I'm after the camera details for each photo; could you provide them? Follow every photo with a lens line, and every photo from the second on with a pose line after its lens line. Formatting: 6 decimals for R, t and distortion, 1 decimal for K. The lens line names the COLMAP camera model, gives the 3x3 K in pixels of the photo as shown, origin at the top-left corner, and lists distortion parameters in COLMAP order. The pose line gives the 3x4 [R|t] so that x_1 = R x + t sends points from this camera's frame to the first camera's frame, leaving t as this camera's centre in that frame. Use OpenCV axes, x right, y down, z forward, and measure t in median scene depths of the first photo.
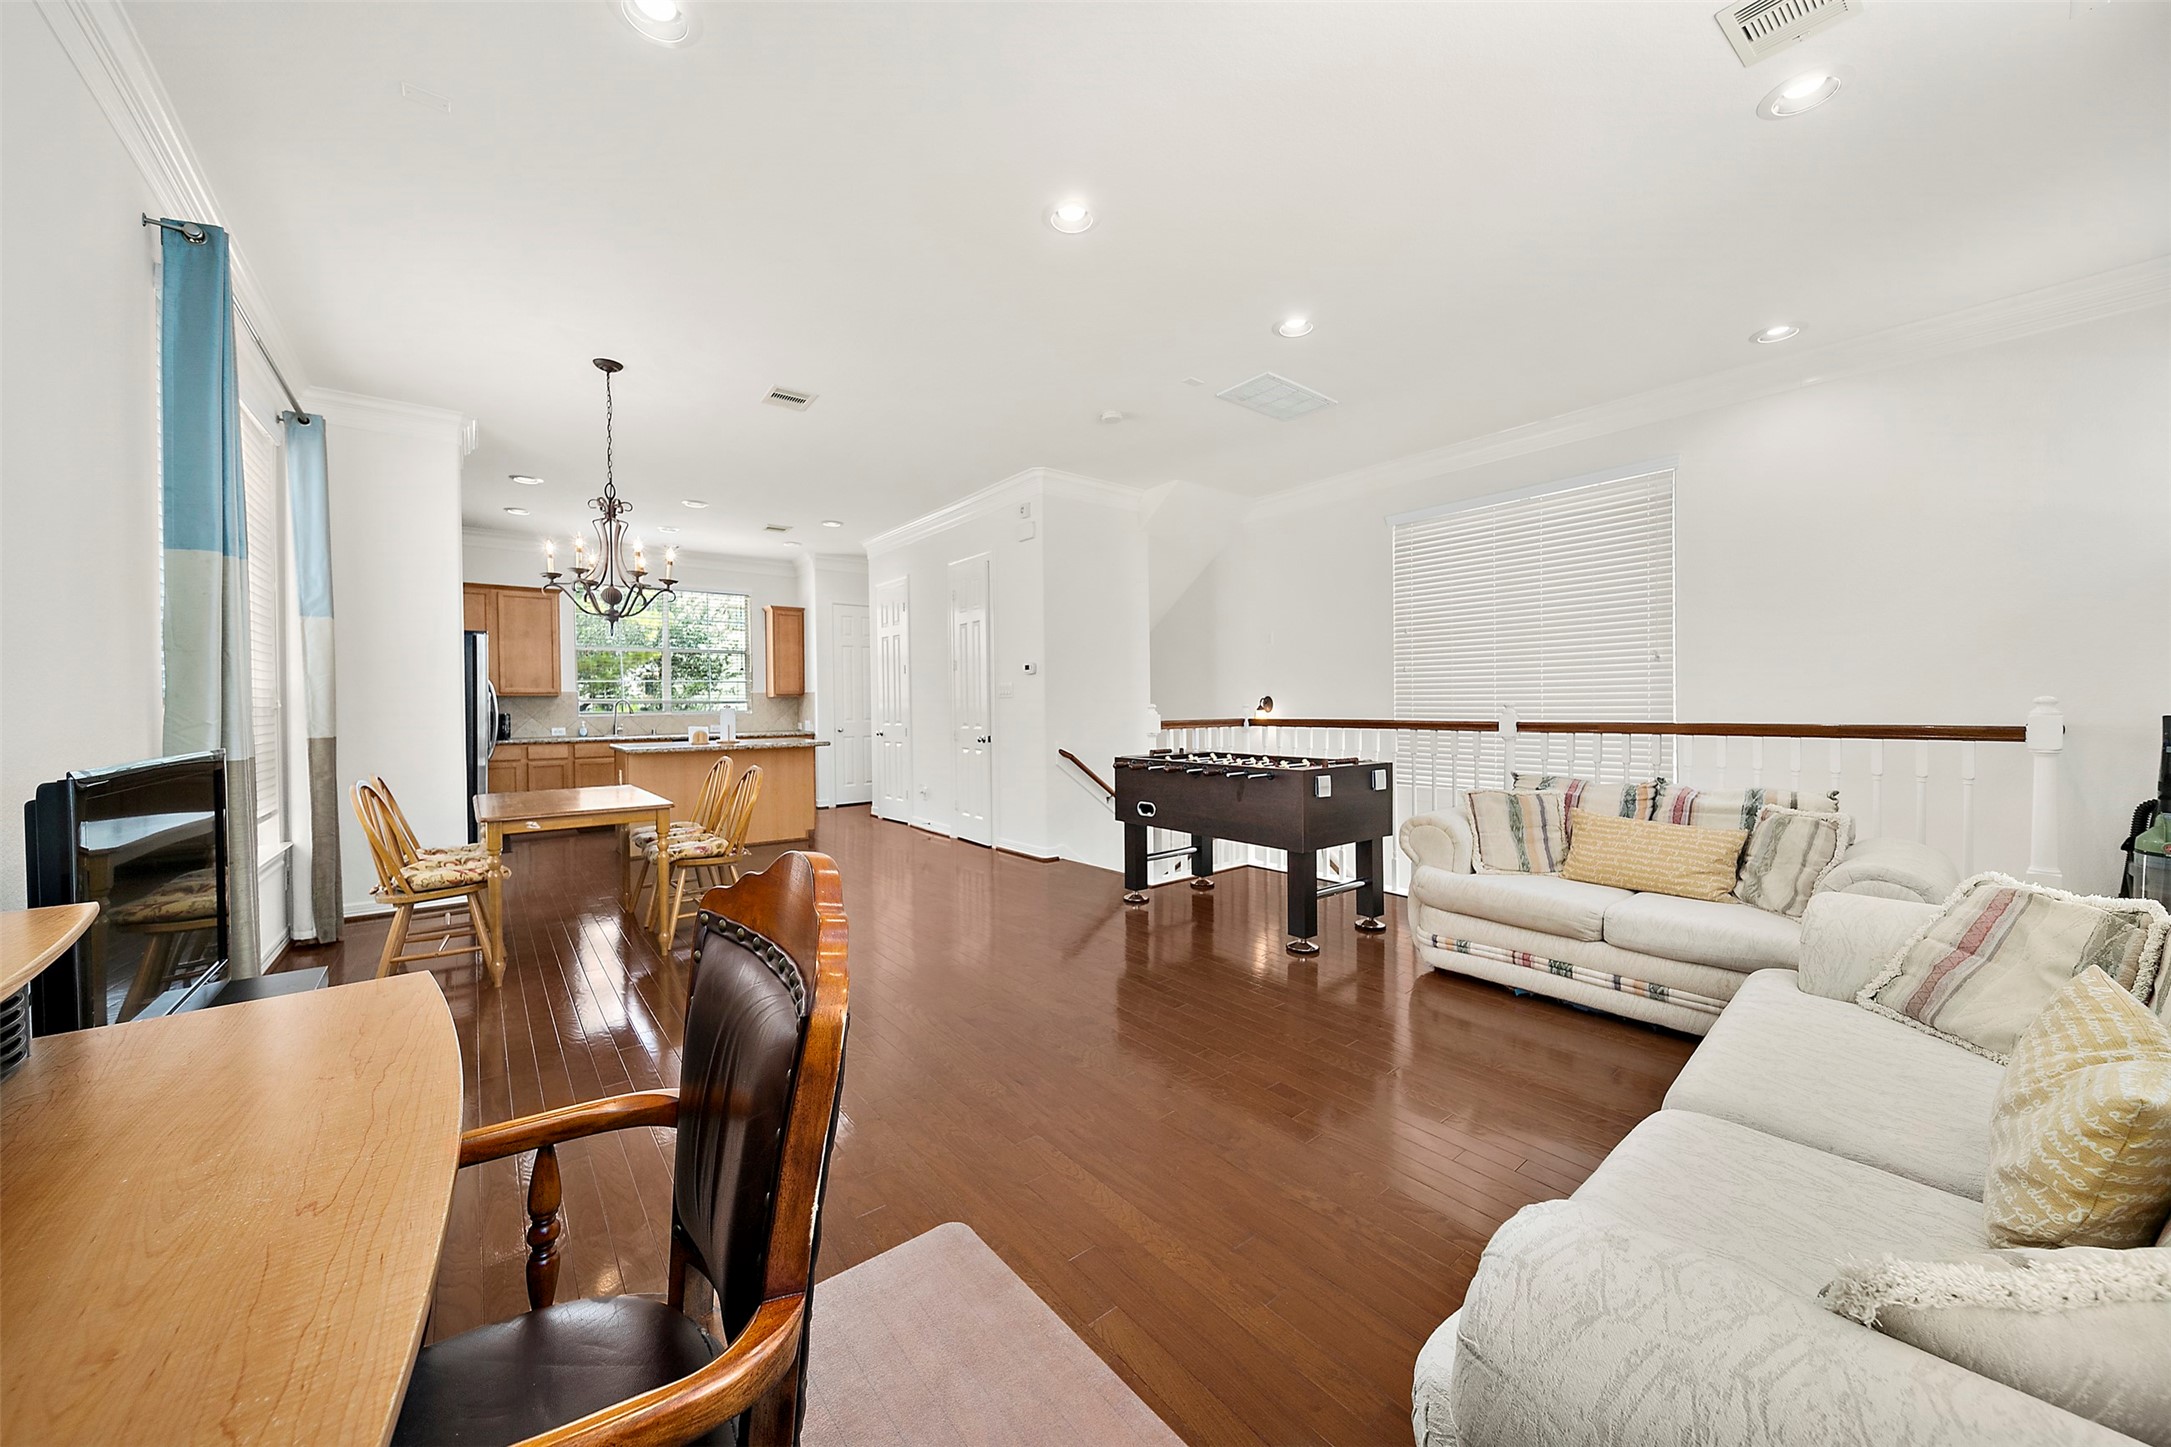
lens RADIAL K [[768.1, 0, 1085.1], [0, 768.1, 713.7], [0, 0, 1]] dist [0.001076, -0.000660]
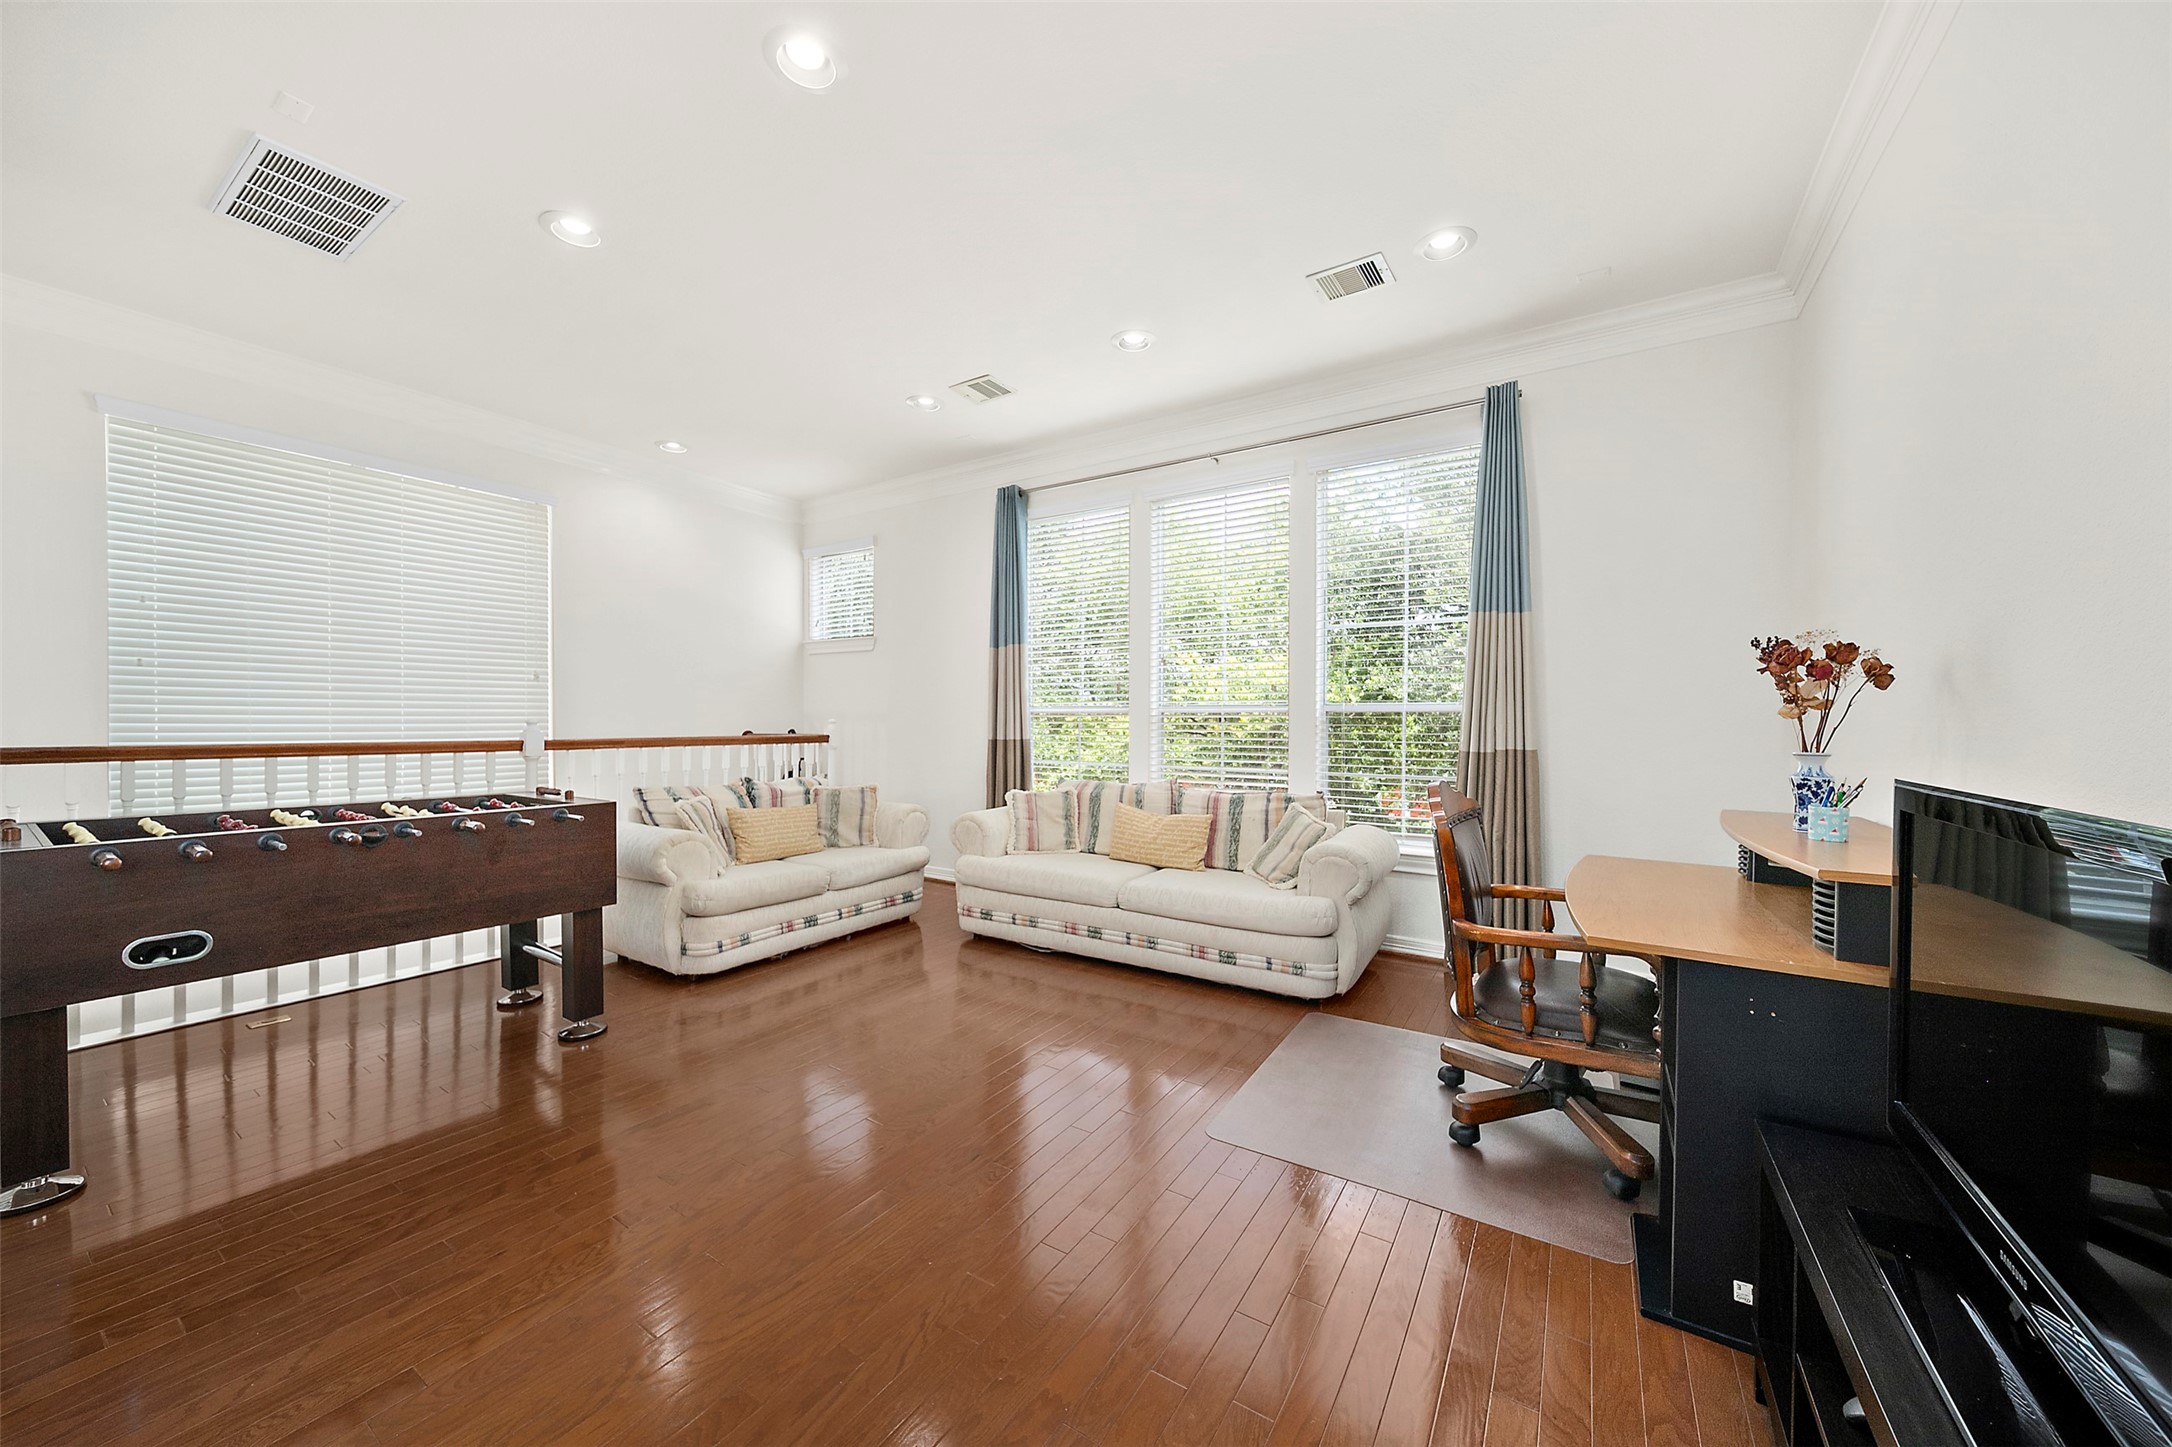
lens RADIAL K [[768.5, 0, 1085.2], [0, 768.5, 719.2], [0, 0, 1]] dist [0.001076, -0.000660]
pose [[-0.325709, 0.011379, 0.945401, -0.393700], [0.009155, 0.999919, -0.008882, -0.000212], [-0.945426, 0.005762, -0.325787, 0.491206]]
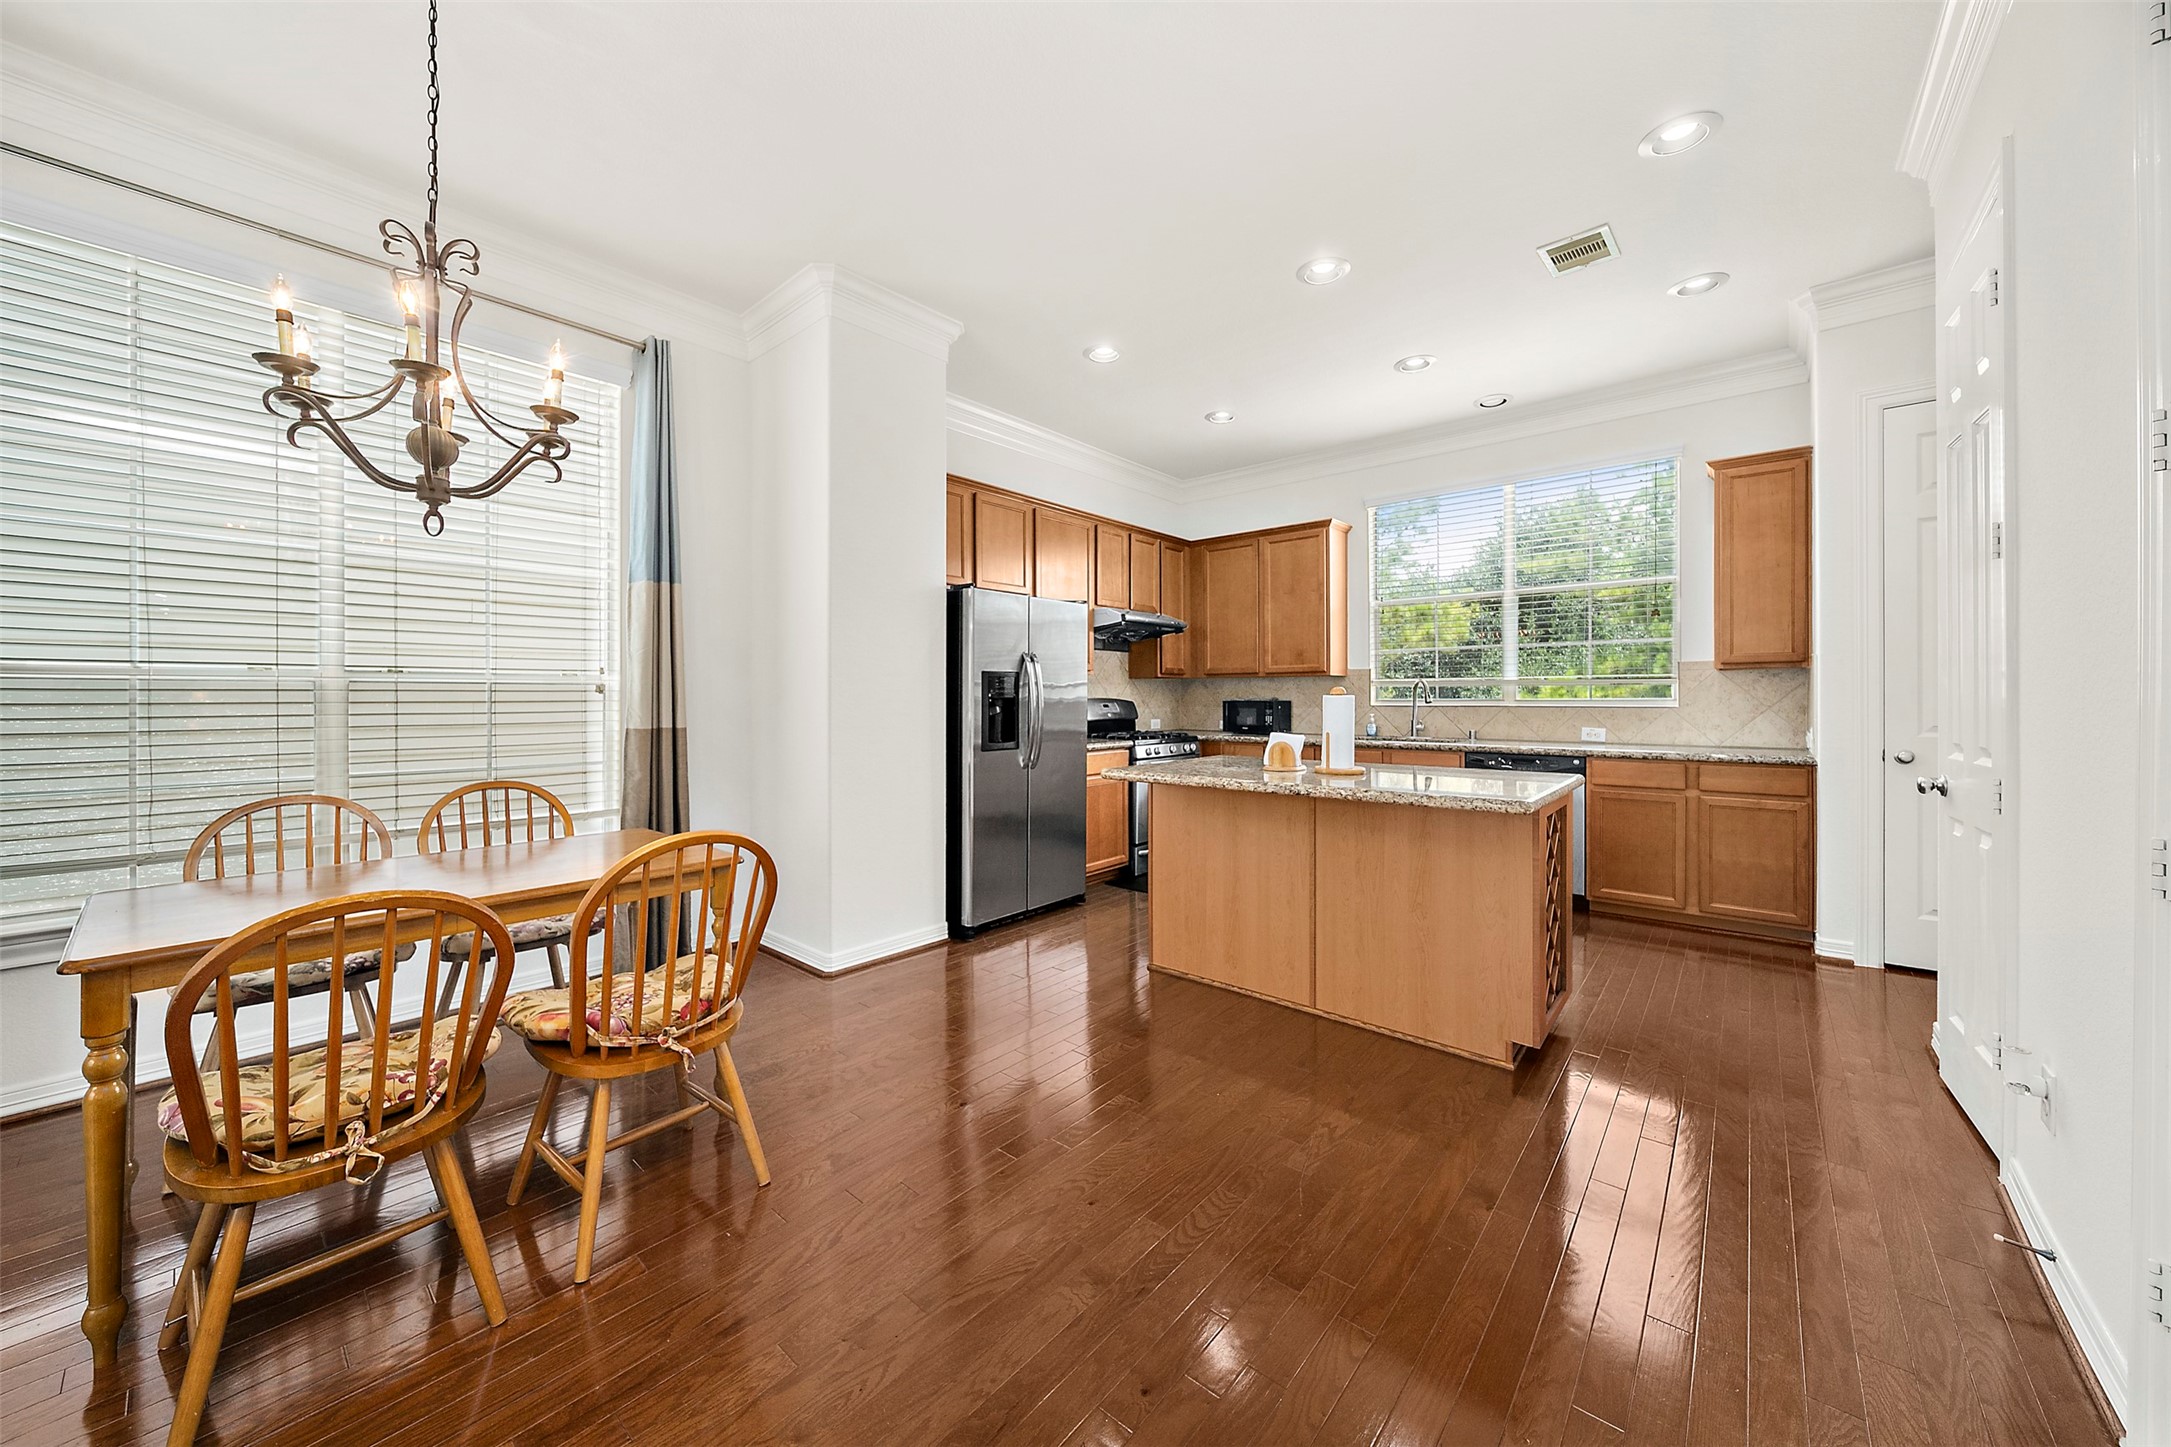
lens RADIAL K [[768.1, 0, 1089.4], [0, 768.1, 700.0], [0, 0, 1]] dist [0.001076, -0.000660]
pose [[0.190637, 0.012061, -0.981586, -0.064543], [-0.009813, 0.999898, 0.010380, -0.008122], [0.981612, 0.007654, 0.190736, 0.872410]]
